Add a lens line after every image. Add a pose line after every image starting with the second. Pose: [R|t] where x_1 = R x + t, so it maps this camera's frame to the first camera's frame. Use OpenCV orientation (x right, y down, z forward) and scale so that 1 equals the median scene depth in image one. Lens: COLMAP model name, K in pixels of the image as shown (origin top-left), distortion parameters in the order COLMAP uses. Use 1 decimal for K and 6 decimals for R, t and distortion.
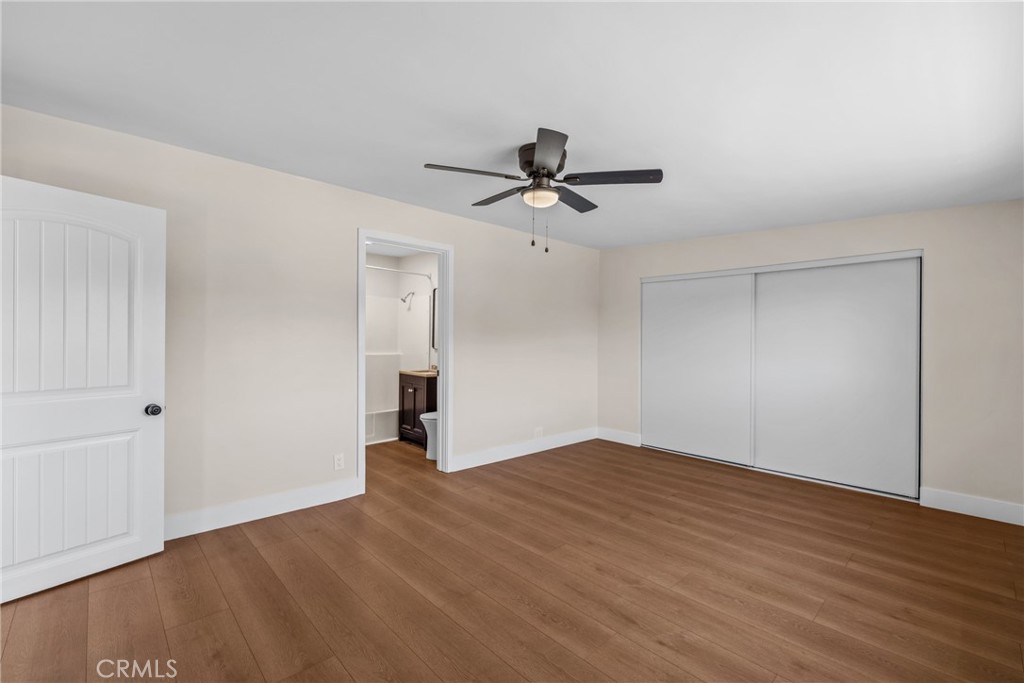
lens RADIAL K [[431.2, 0, 518.2], [0, 431.2, 343.9], [0, 0, 1]] dist [0.001866, -0.000756]
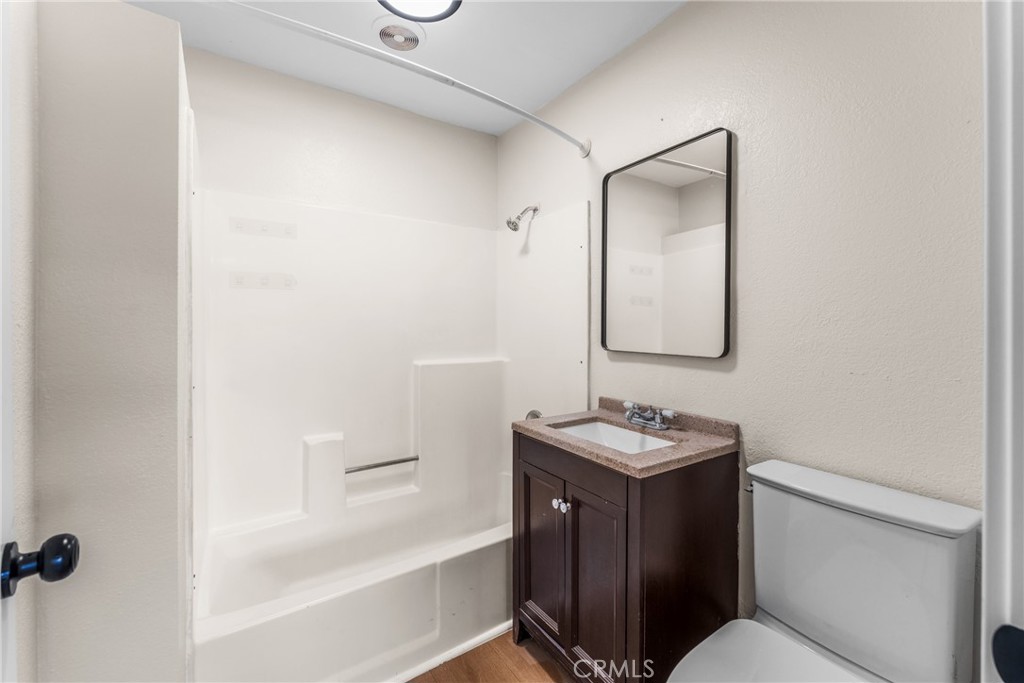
lens RADIAL K [[409.5, 0, 514.4], [0, 409.5, 334.6], [0, 0, 1]] dist [-0.003571, 0.000161]
pose [[0.983366, -0.008187, -0.181453, -0.203612], [0.009012, 0.999952, 0.003723, -0.003391], [0.181413, -0.005296, 0.983393, 0.653003]]
